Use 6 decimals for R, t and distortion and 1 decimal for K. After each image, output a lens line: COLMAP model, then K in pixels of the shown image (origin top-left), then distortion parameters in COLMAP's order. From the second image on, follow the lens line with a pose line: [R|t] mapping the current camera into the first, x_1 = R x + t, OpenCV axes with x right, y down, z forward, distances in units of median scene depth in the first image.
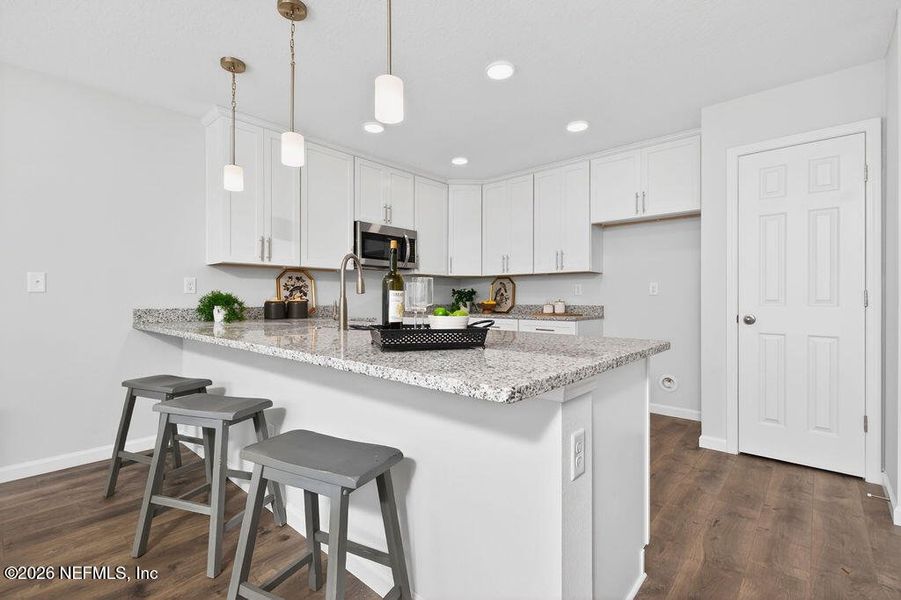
lens RADIAL K [[412.0, 0, 454.1], [0, 412.0, 296.6], [0, 0, 1]] dist [0.001007, -0.000093]
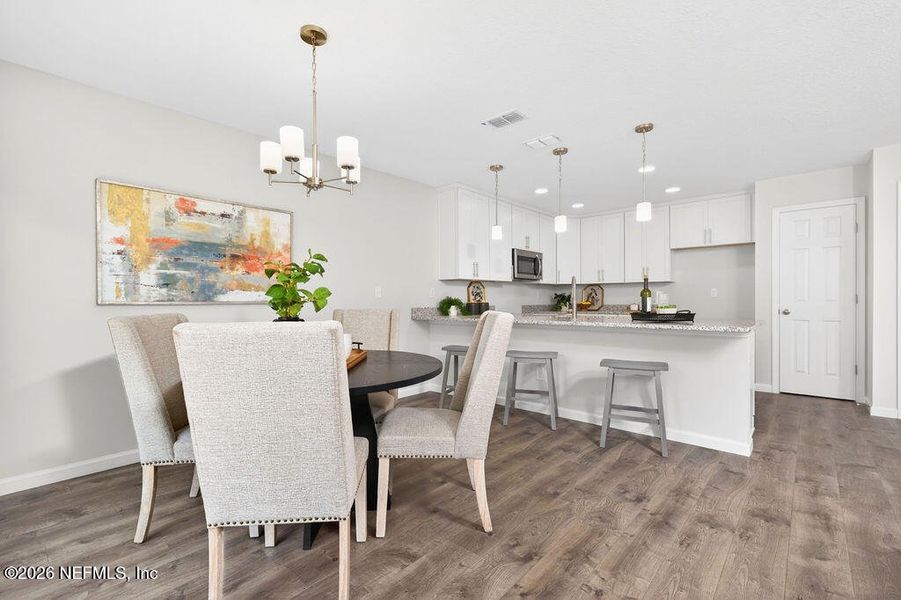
lens RADIAL K [[412.0, 0, 445.2], [0, 412.0, 302.1], [0, 0, 1]] dist [0.001007, -0.000093]
pose [[0.999981, -0.006094, -0.000263, -0.484831], [0.006096, 0.999939, 0.009231, -0.005517], [0.000207, -0.009232, 0.999957, -0.486983]]
